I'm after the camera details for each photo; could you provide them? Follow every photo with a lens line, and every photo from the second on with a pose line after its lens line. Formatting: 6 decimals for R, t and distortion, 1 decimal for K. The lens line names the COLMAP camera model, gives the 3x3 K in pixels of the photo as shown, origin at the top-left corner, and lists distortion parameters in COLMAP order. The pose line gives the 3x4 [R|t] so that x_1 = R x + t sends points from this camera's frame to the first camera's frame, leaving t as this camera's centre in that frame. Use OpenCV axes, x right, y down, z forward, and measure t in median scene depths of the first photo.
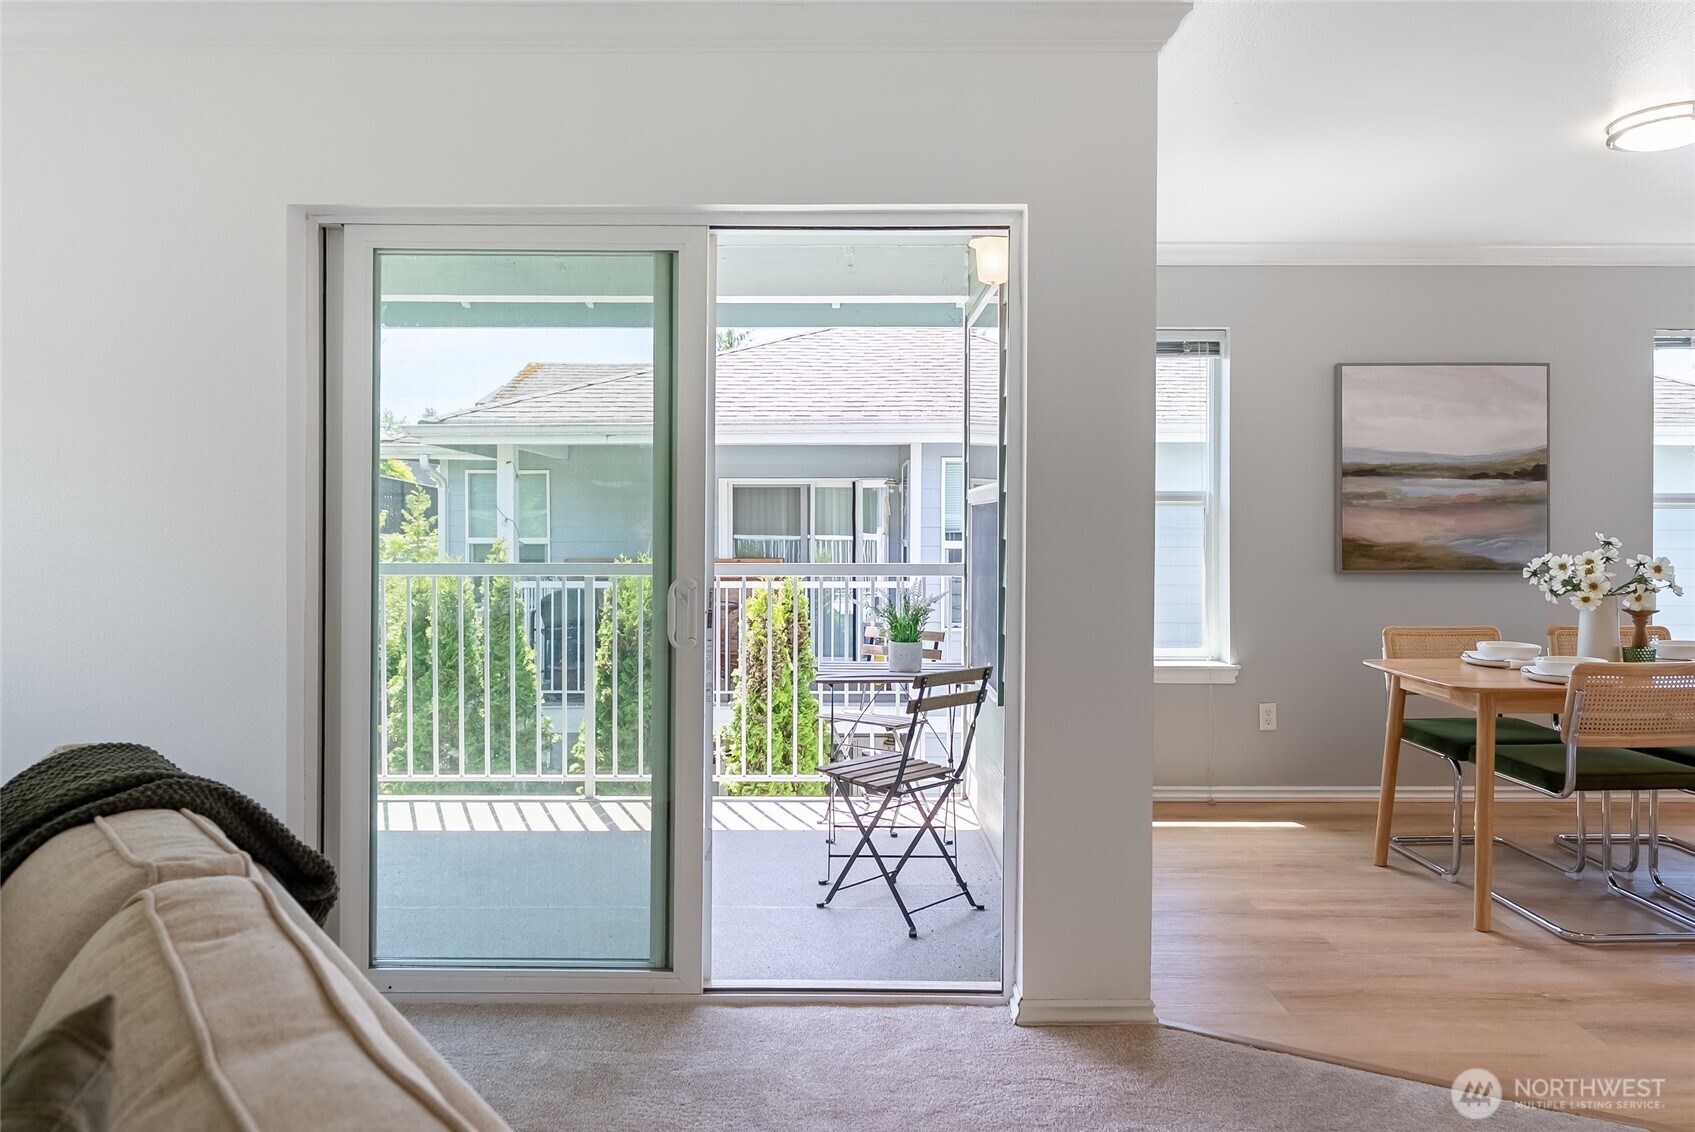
lens RADIAL K [[1090.2, 0, 848.1], [0, 1090.2, 528.4], [0, 0, 1]] dist [-0.001576, -0.000252]
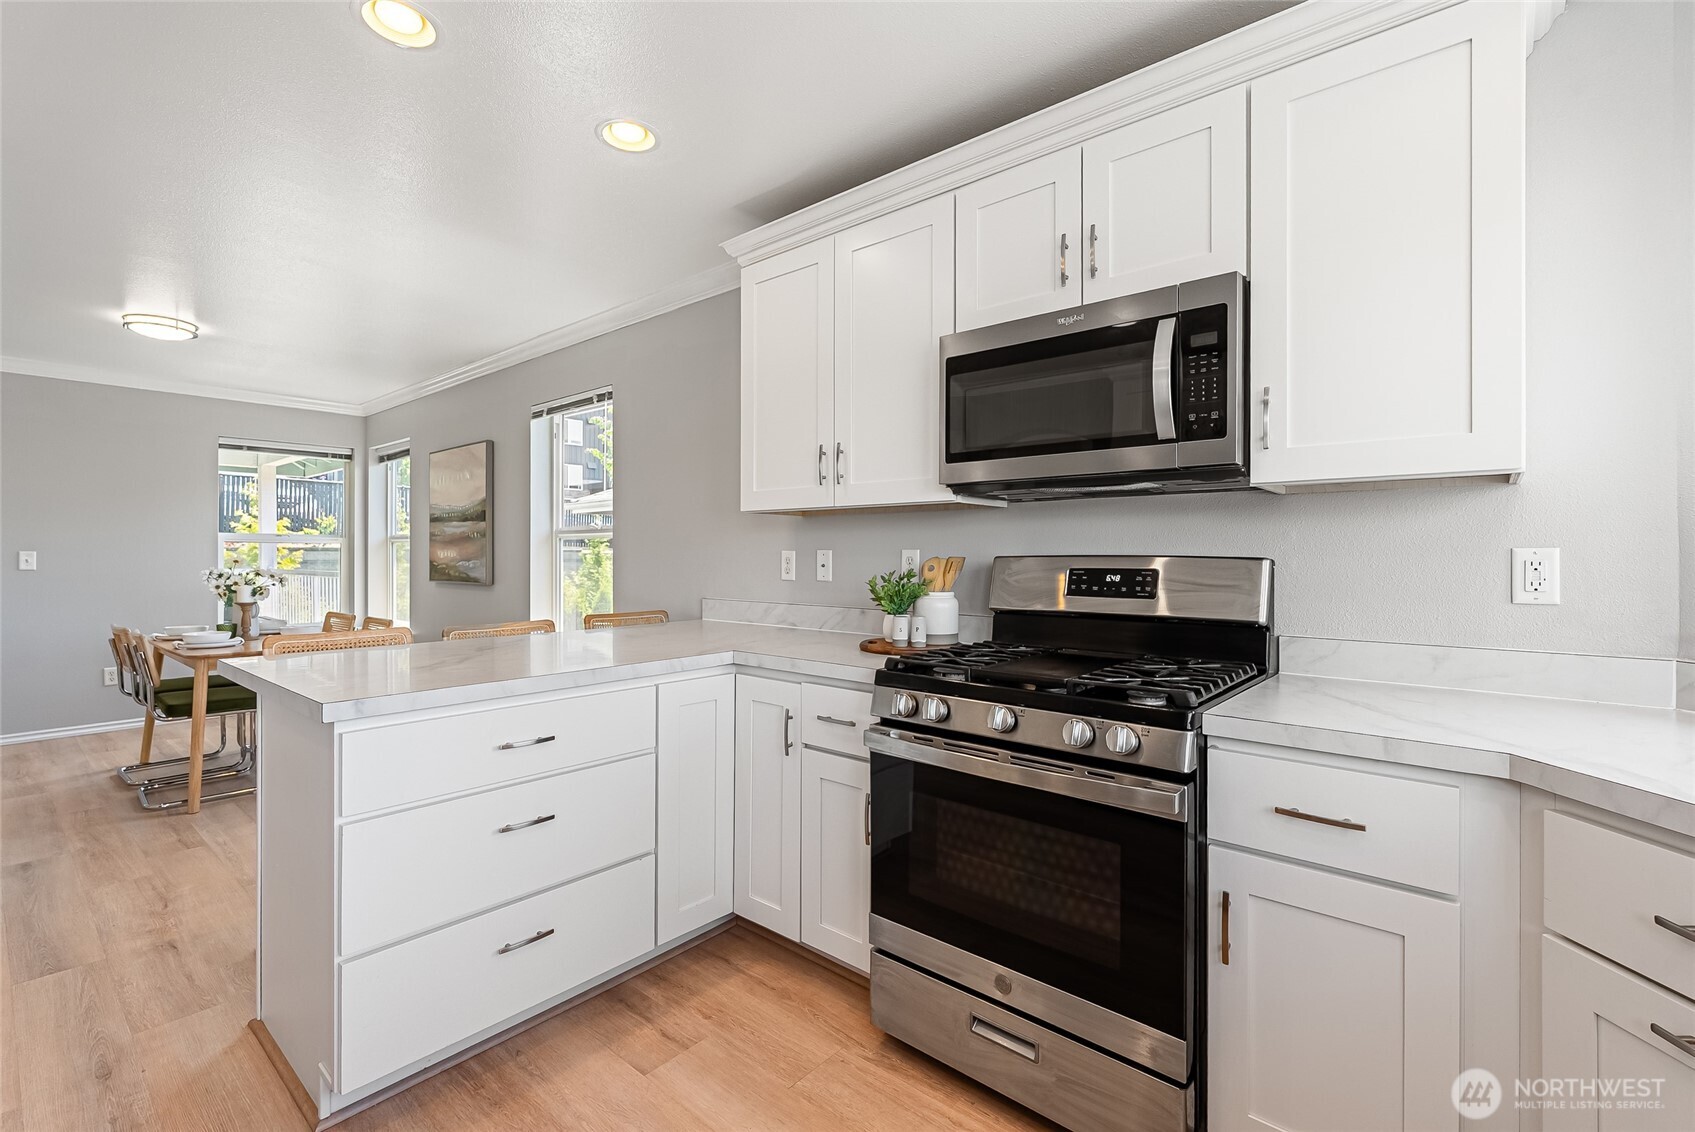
lens RADIAL K [[751.6, 0, 847.2], [0, 751.6, 553.0], [0, 0, 1]] dist [-0.001906, 0.000462]
pose [[0.760539, -0.003412, -0.649283, 1.656681], [-0.000141, 0.999985, -0.005419, 0.003867], [0.649292, 0.004213, 0.760528, 0.552687]]
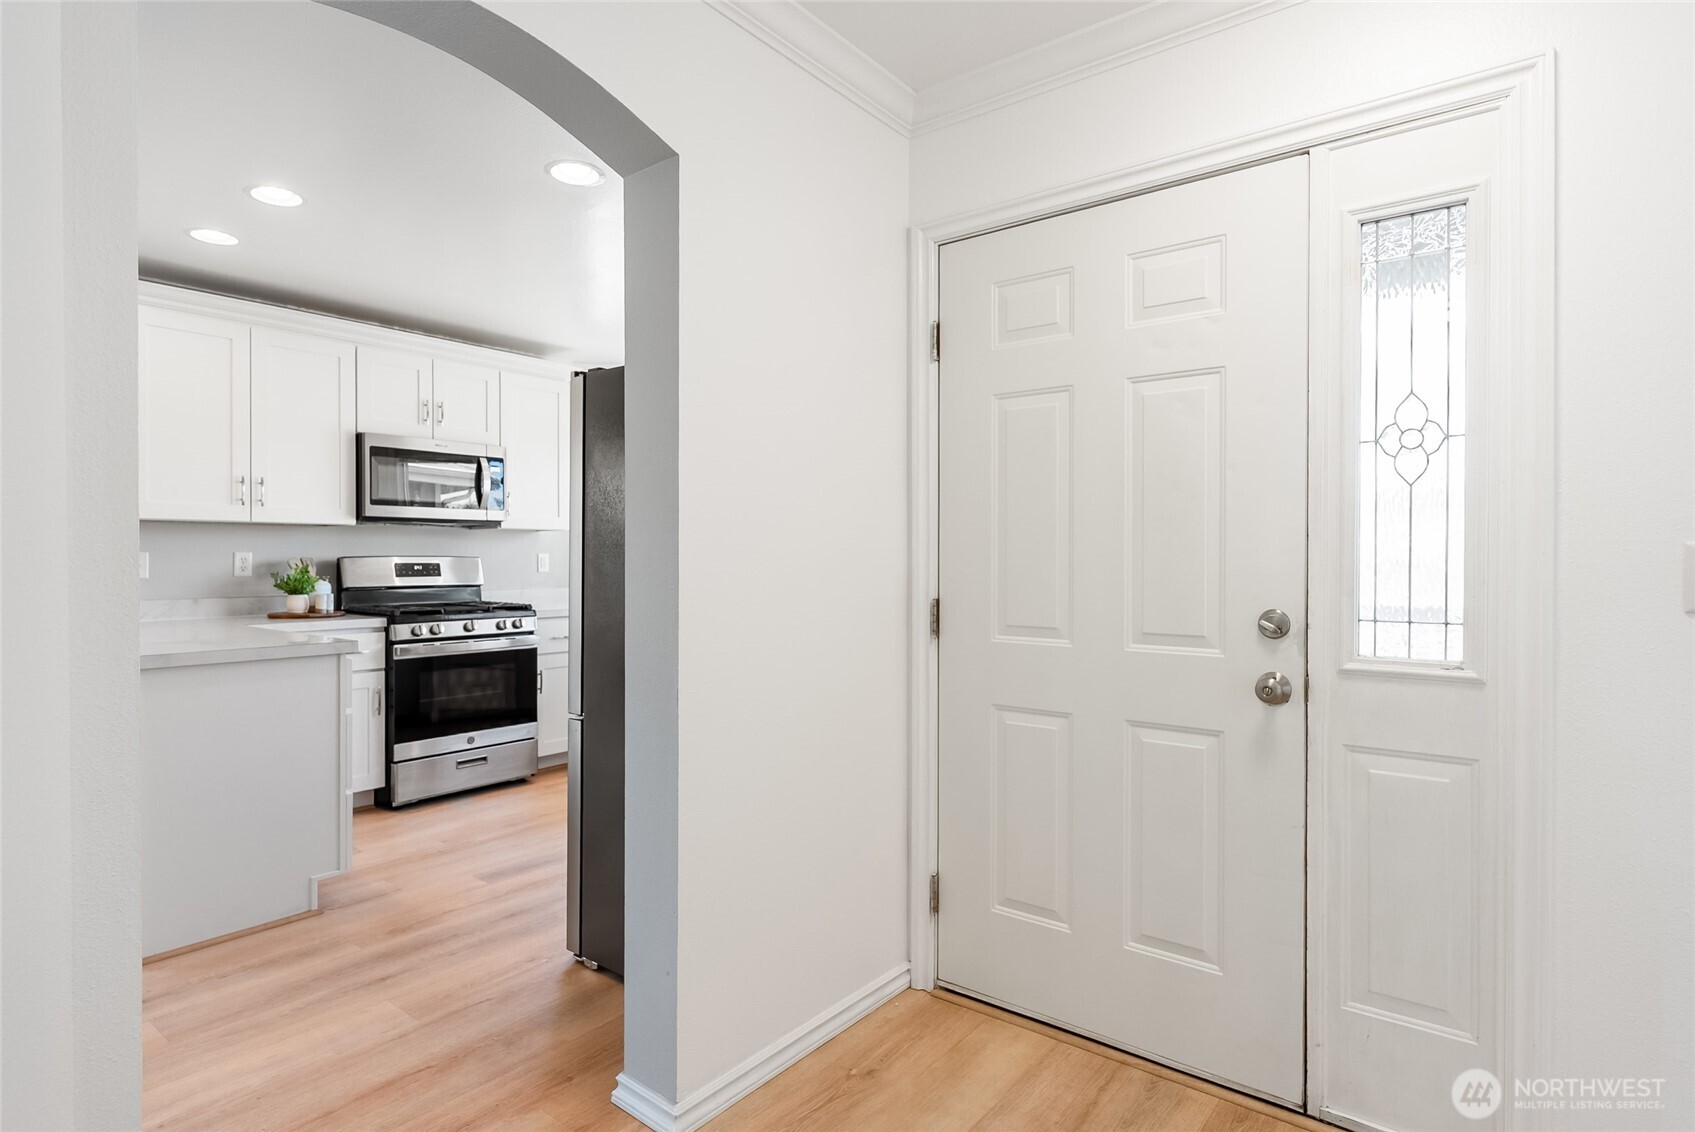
lens RADIAL K [[878.5, 0, 843.9], [0, 878.5, 559.4], [0, 0, 1]] dist [-0.001668, -0.000039]
pose [[0.615619, -0.006388, 0.788018, 0.999896], [0.005890, 0.999977, 0.003505, 0.006131], [-0.788022, 0.002483, 0.615642, -0.024377]]
